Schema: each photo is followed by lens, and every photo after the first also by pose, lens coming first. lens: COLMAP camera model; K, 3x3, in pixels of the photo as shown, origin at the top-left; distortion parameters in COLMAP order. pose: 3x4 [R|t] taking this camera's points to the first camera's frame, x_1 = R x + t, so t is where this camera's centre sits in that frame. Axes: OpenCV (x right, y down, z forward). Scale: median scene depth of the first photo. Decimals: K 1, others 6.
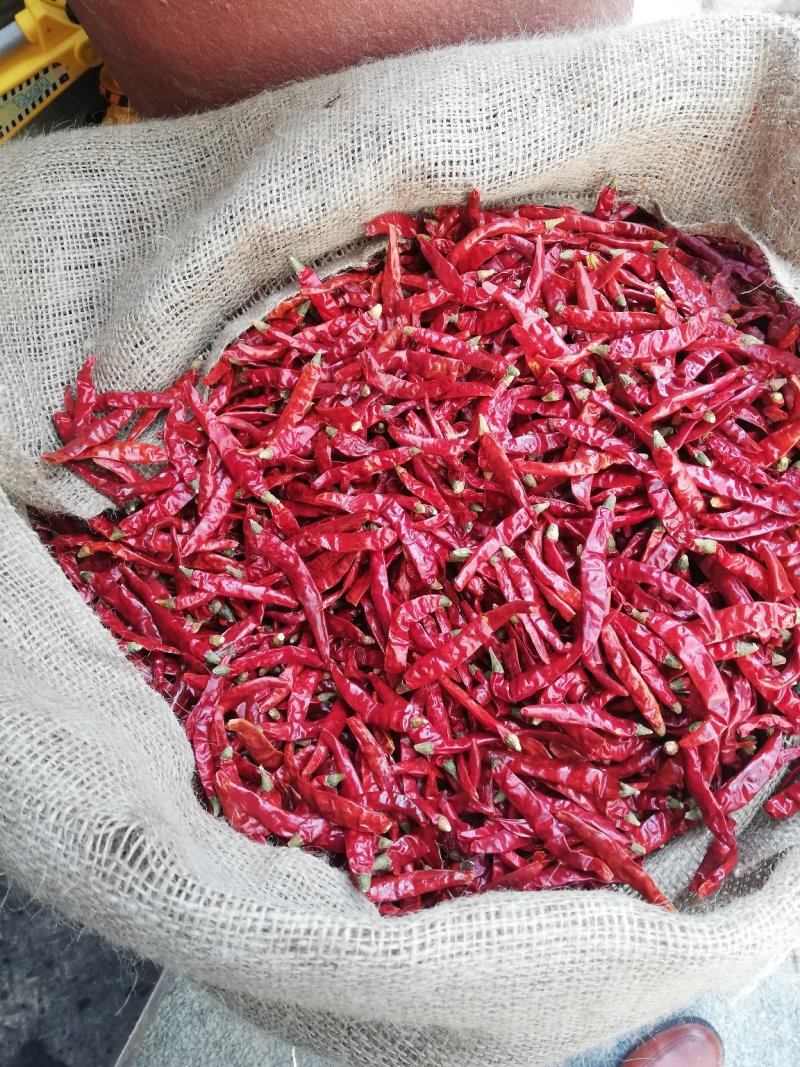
lens RADIAL K [[824.1, 0, 397.8], [0, 824.1, 531.9], [0, 0, 1]] dist [0.040223, -0.080691]
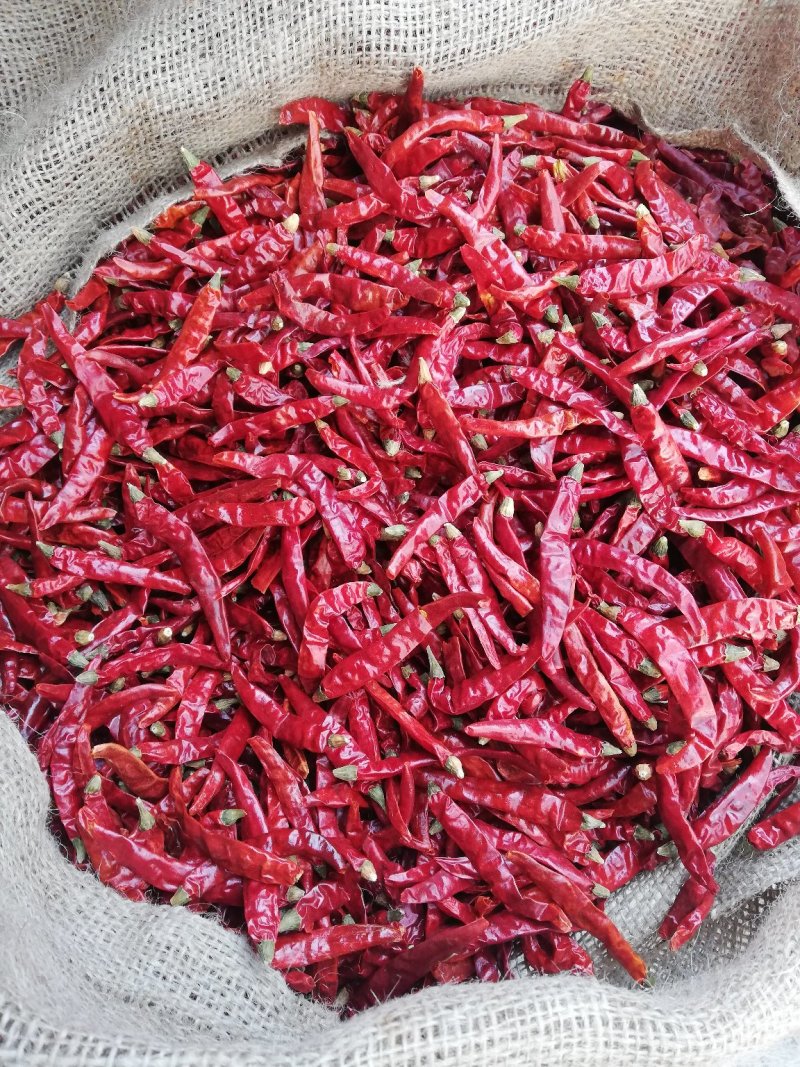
lens RADIAL K [[824.1, 0, 401.4], [0, 824.1, 532.9], [0, 0, 1]] dist [0.040223, -0.080691]
pose [[0.996072, 0.009036, 0.088089, 0.012441], [-0.015030, 0.997598, 0.067625, -0.026762], [-0.087267, -0.068683, 0.993814, 0.193158]]
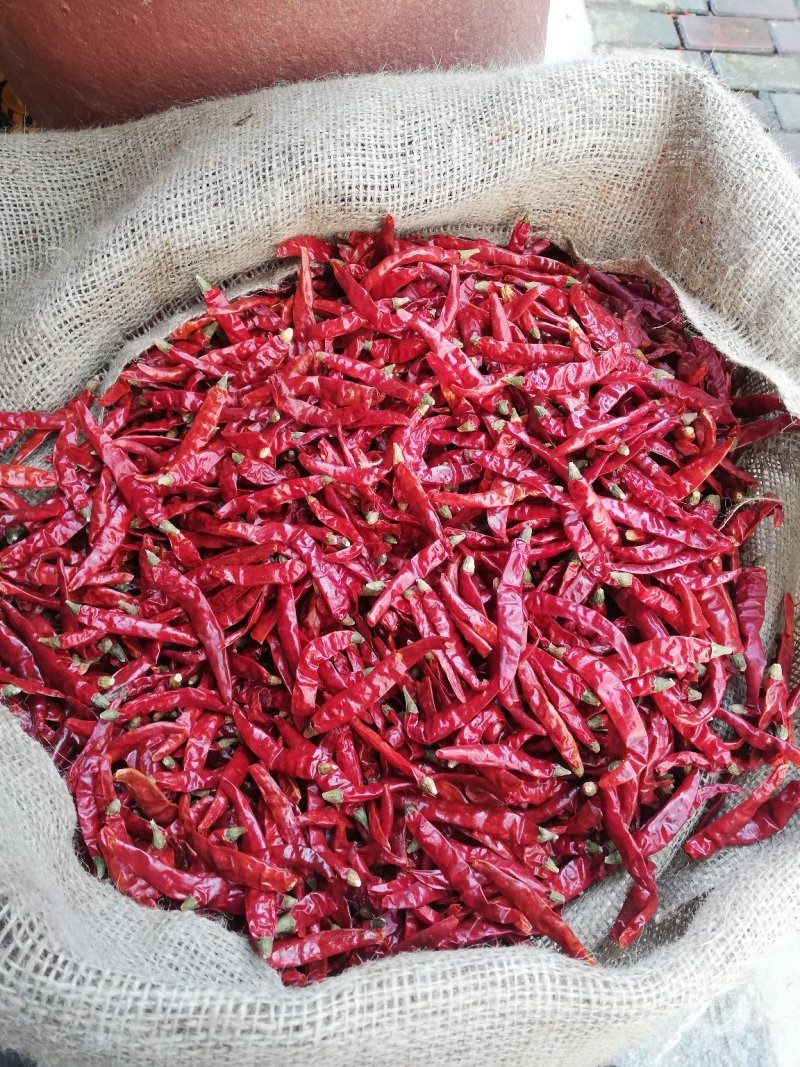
lens RADIAL K [[824.1, 0, 402.7], [0, 824.1, 531.1], [0, 0, 1]] dist [0.040223, -0.080691]
pose [[0.993810, 0.009504, 0.110689, 0.003795], [-0.003686, 0.998606, -0.052651, 0.011466], [-0.111035, 0.051917, 0.992459, 0.047037]]
